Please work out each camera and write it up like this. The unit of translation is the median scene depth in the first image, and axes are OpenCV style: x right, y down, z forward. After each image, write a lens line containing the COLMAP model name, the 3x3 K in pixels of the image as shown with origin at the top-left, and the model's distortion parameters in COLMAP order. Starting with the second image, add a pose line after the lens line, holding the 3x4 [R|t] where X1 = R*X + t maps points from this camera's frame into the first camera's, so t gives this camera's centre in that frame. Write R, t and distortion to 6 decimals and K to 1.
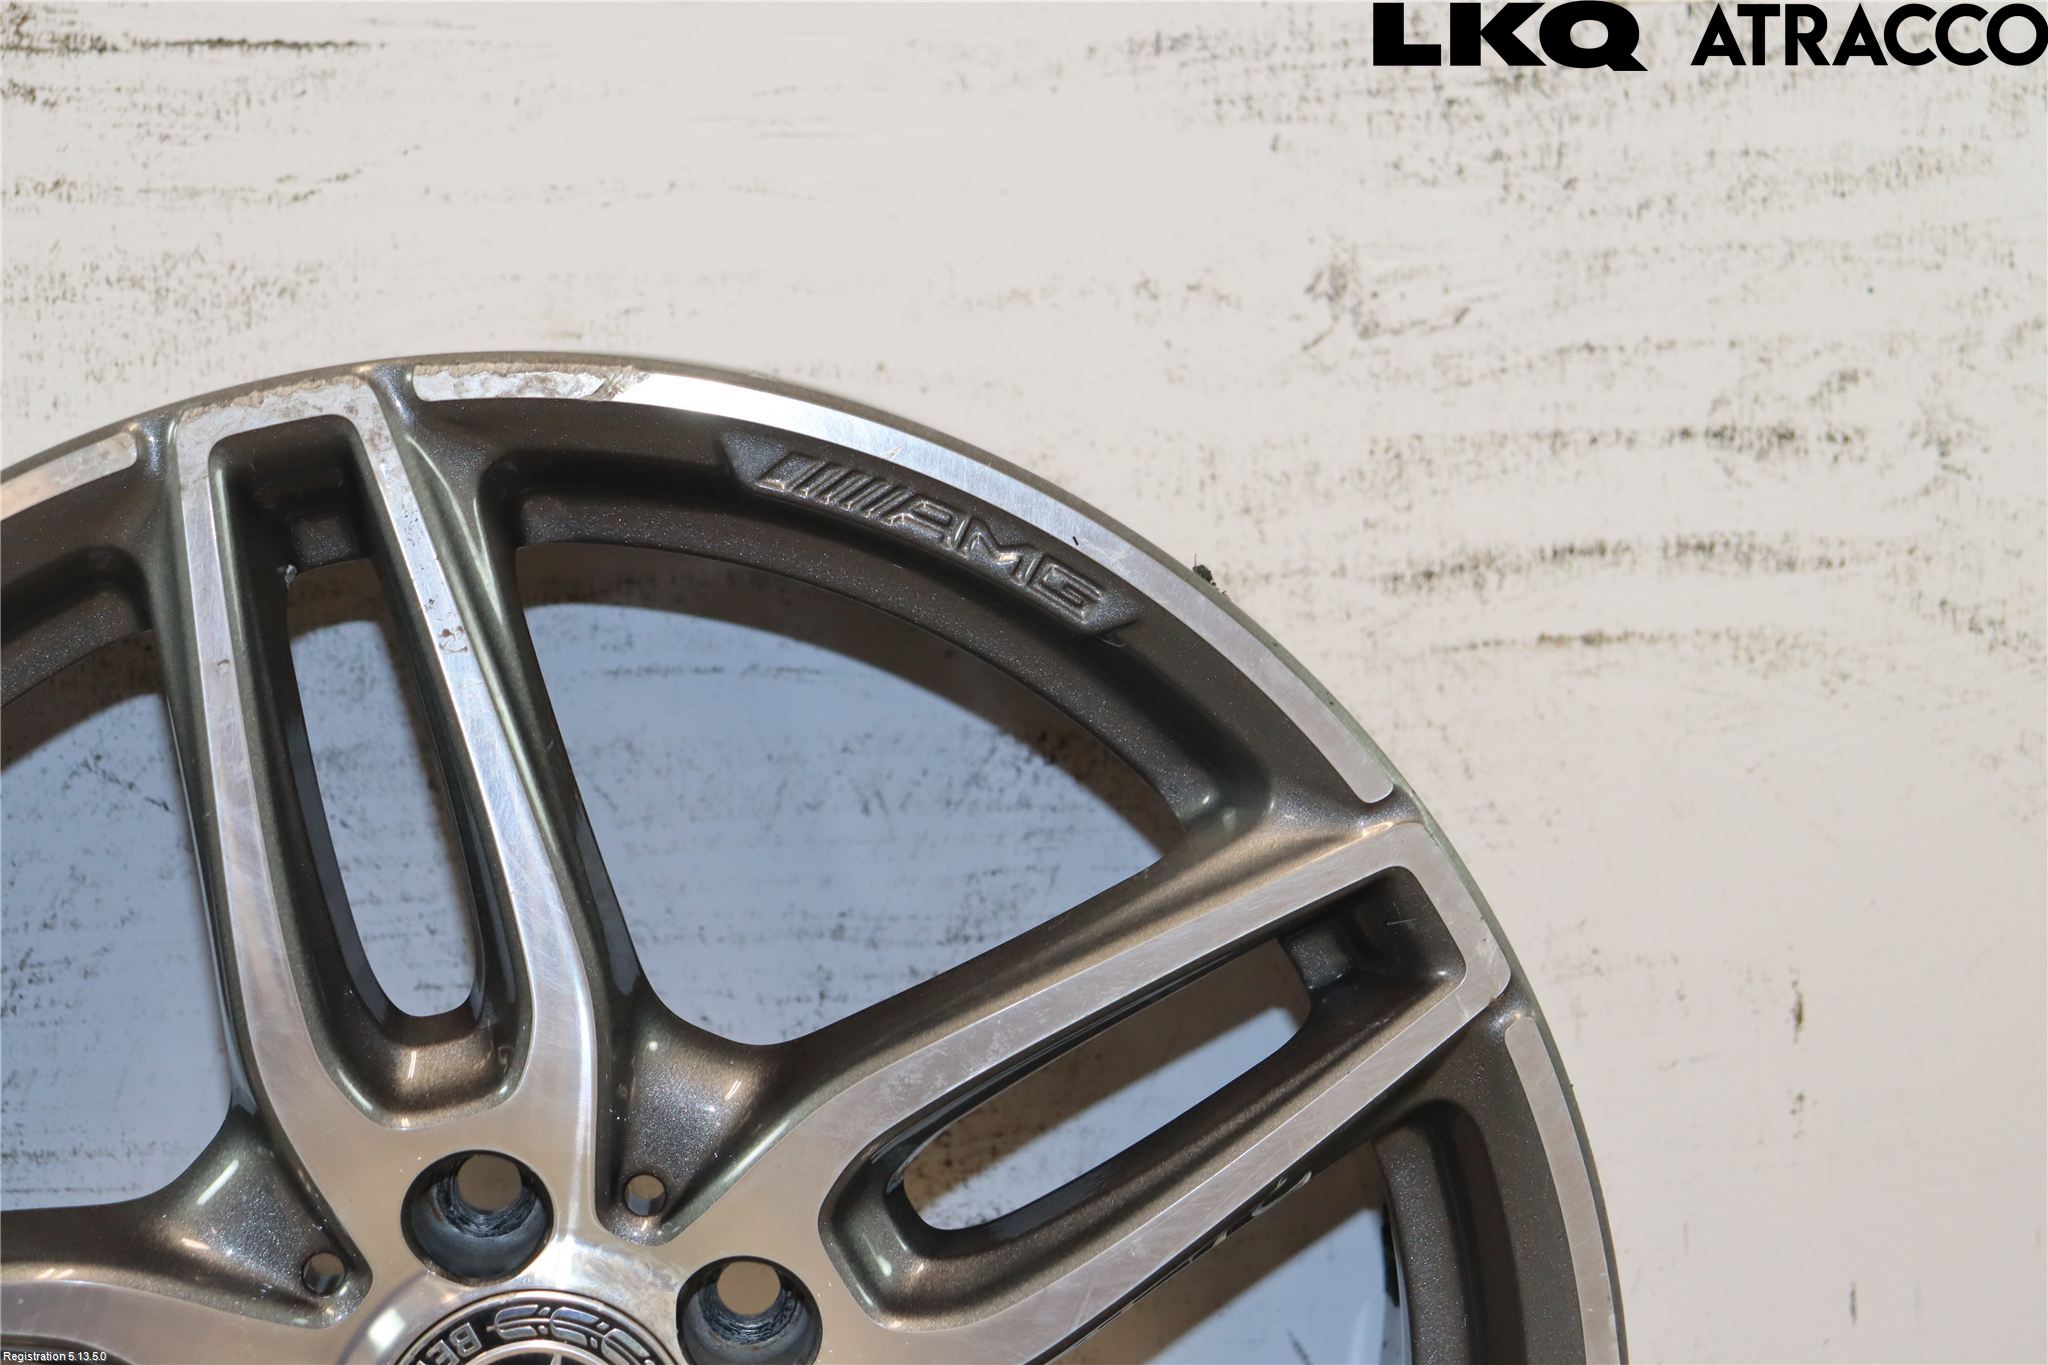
lens RADIAL K [[4074.4, 0, 1021.6], [0, 4074.4, 685.2], [0, 0, 1]] dist [0.221493, 0.000000]
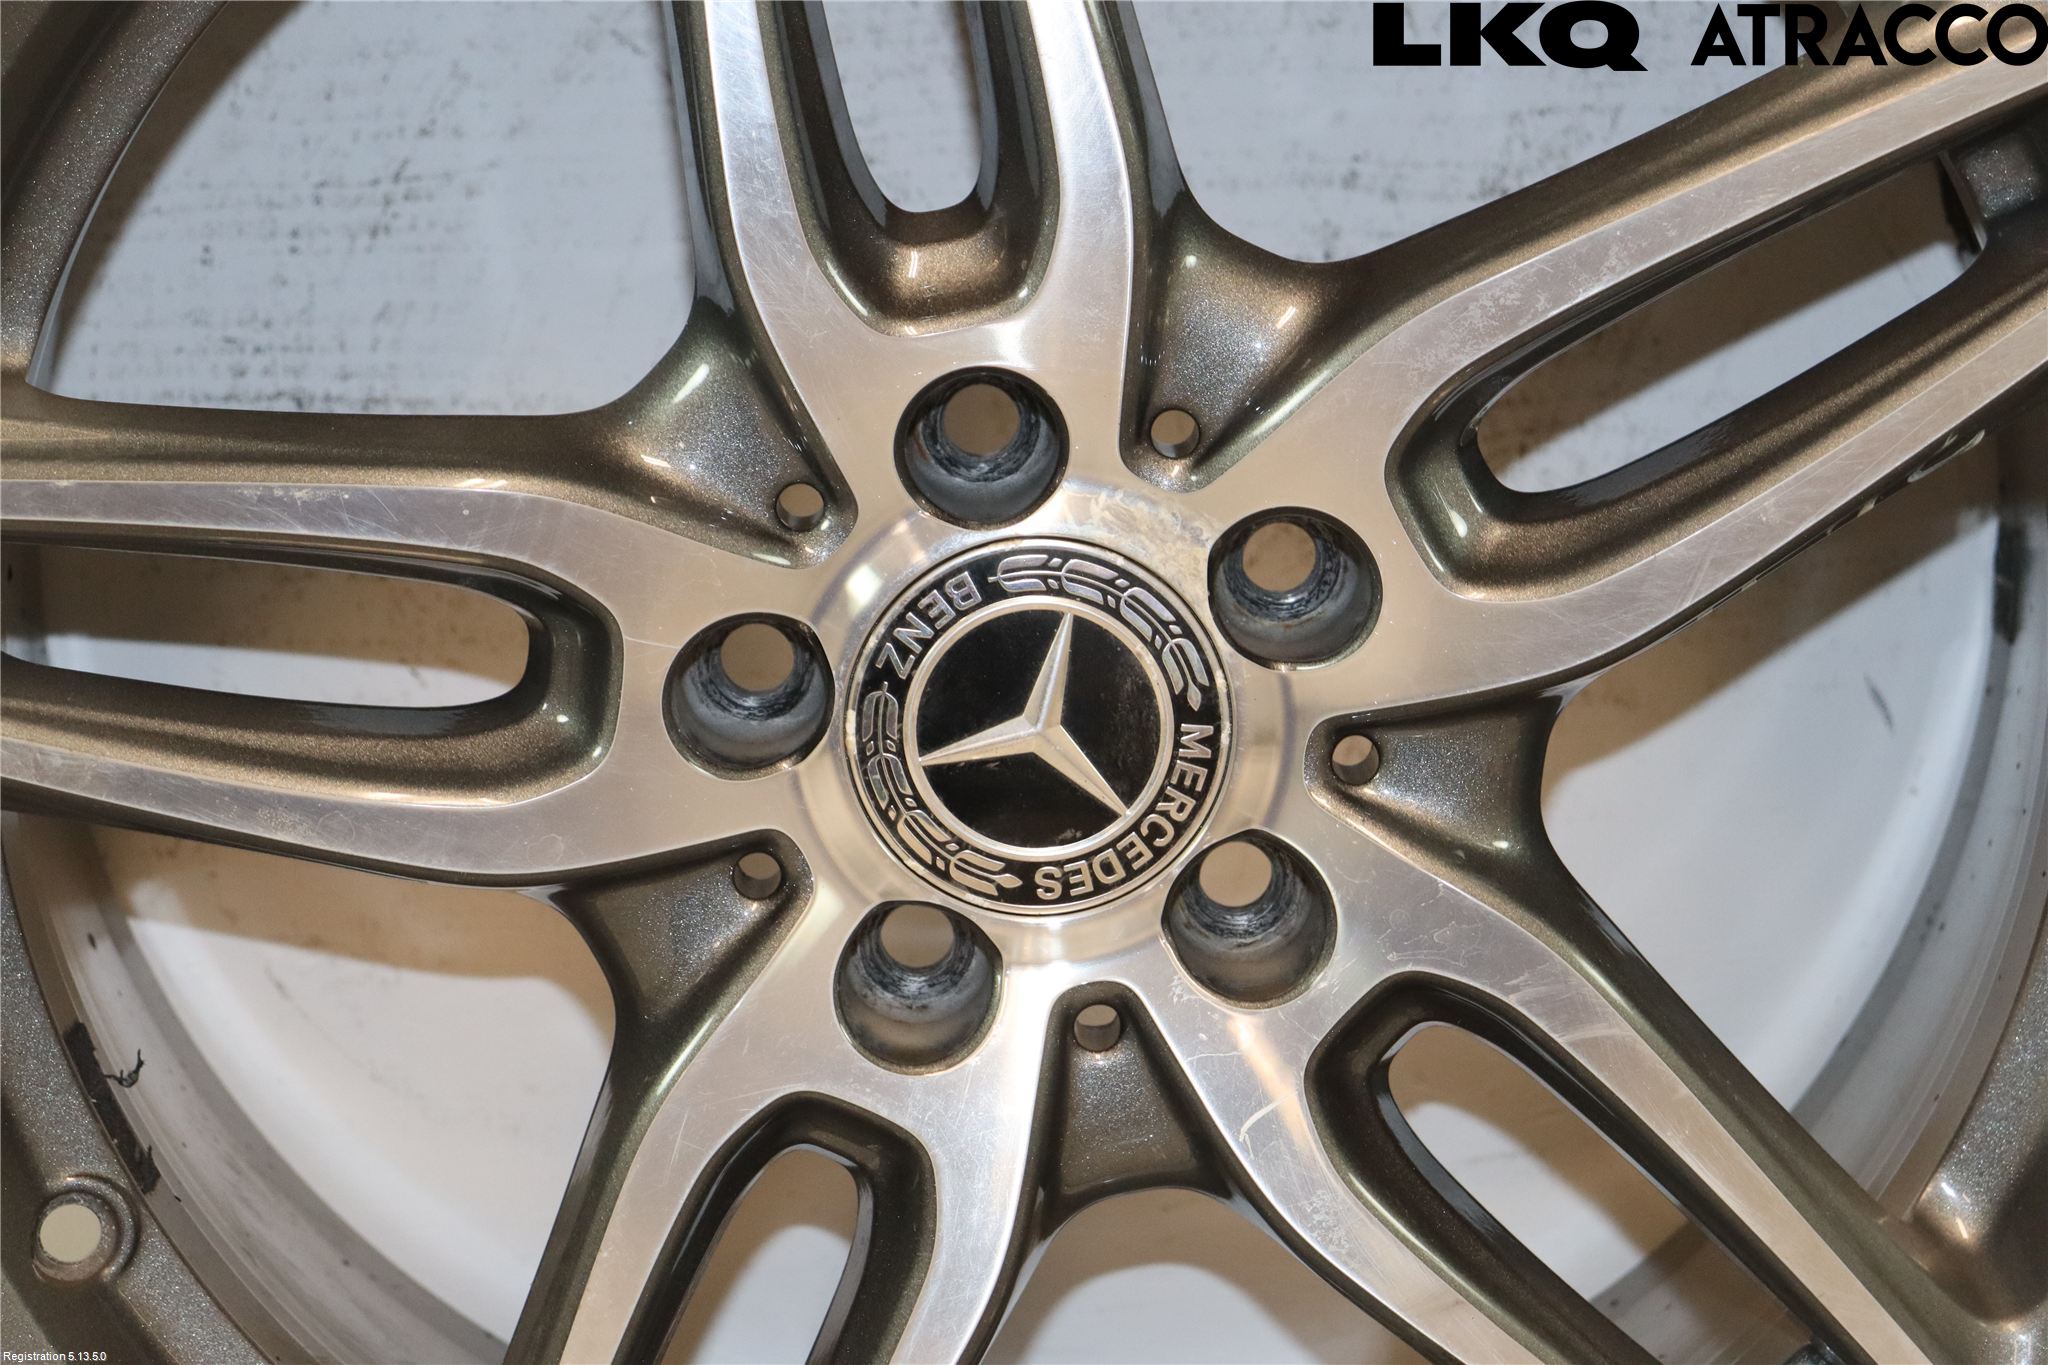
lens RADIAL K [[4771.8, 0, 1022.2], [0, 4771.8, 687.1], [0, 0, 1]] dist [0.341443, 0.000000]
pose [[0.997971, 0.038380, -0.050808, -0.071115], [-0.032119, 0.992402, 0.118771, 0.060175], [0.054981, -0.116898, 0.991621, 0.014075]]
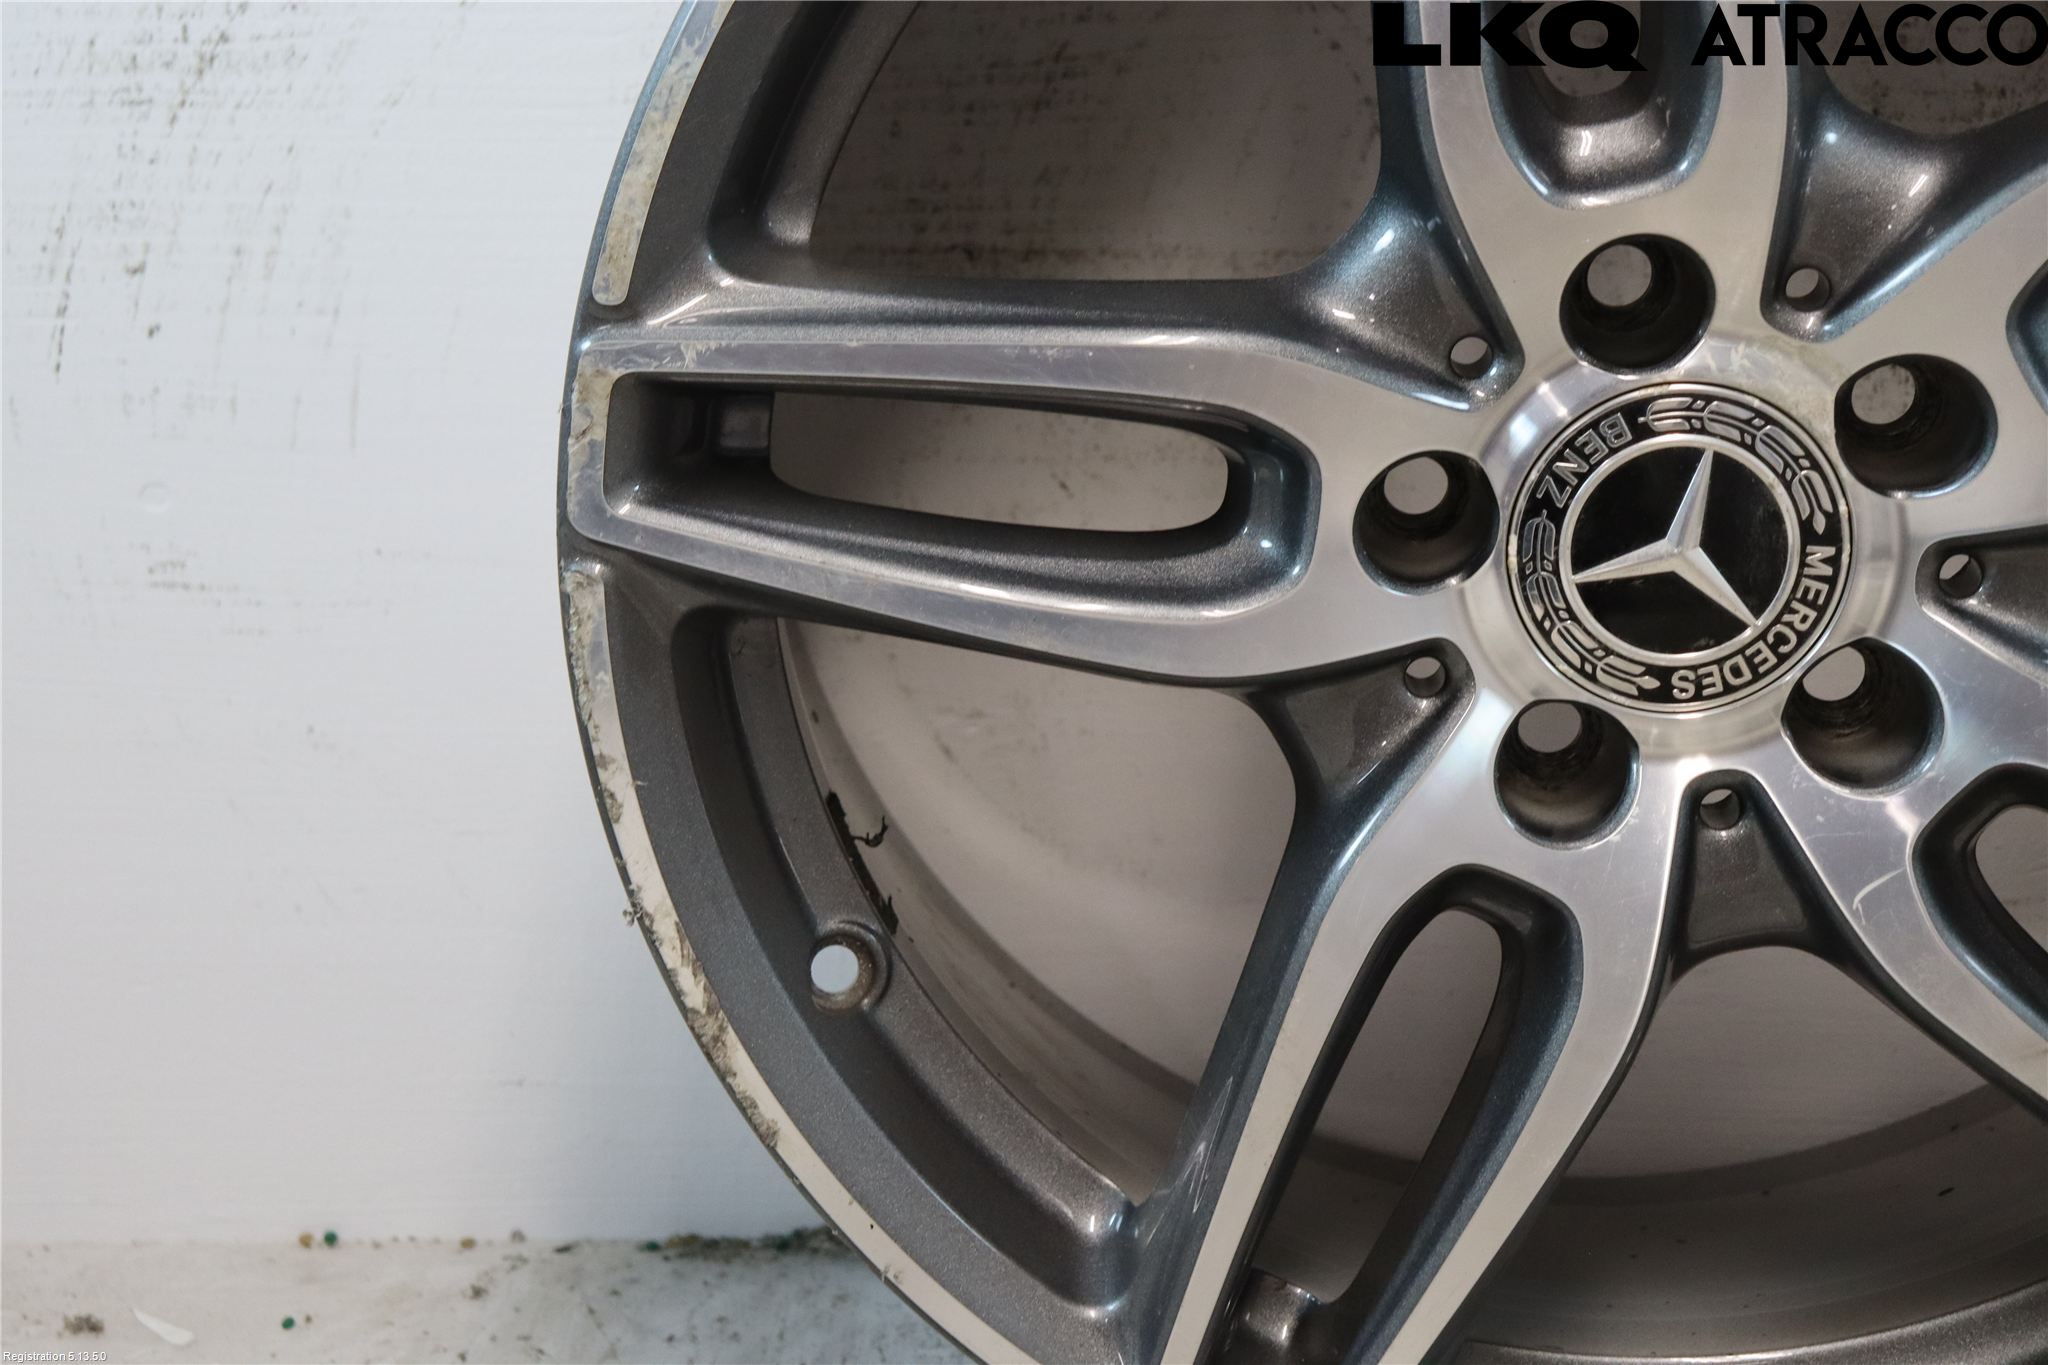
lens RADIAL K [[4074.4, 0, 1011.9], [0, 4074.4, 688.6], [0, 0, 1]] dist [0.221493, 0.000000]
pose [[0.992576, 0.044444, -0.113212, -0.163175], [-0.022993, 0.982627, 0.184163, 0.043245], [0.119430, -0.180193, 0.976354, 0.022618]]
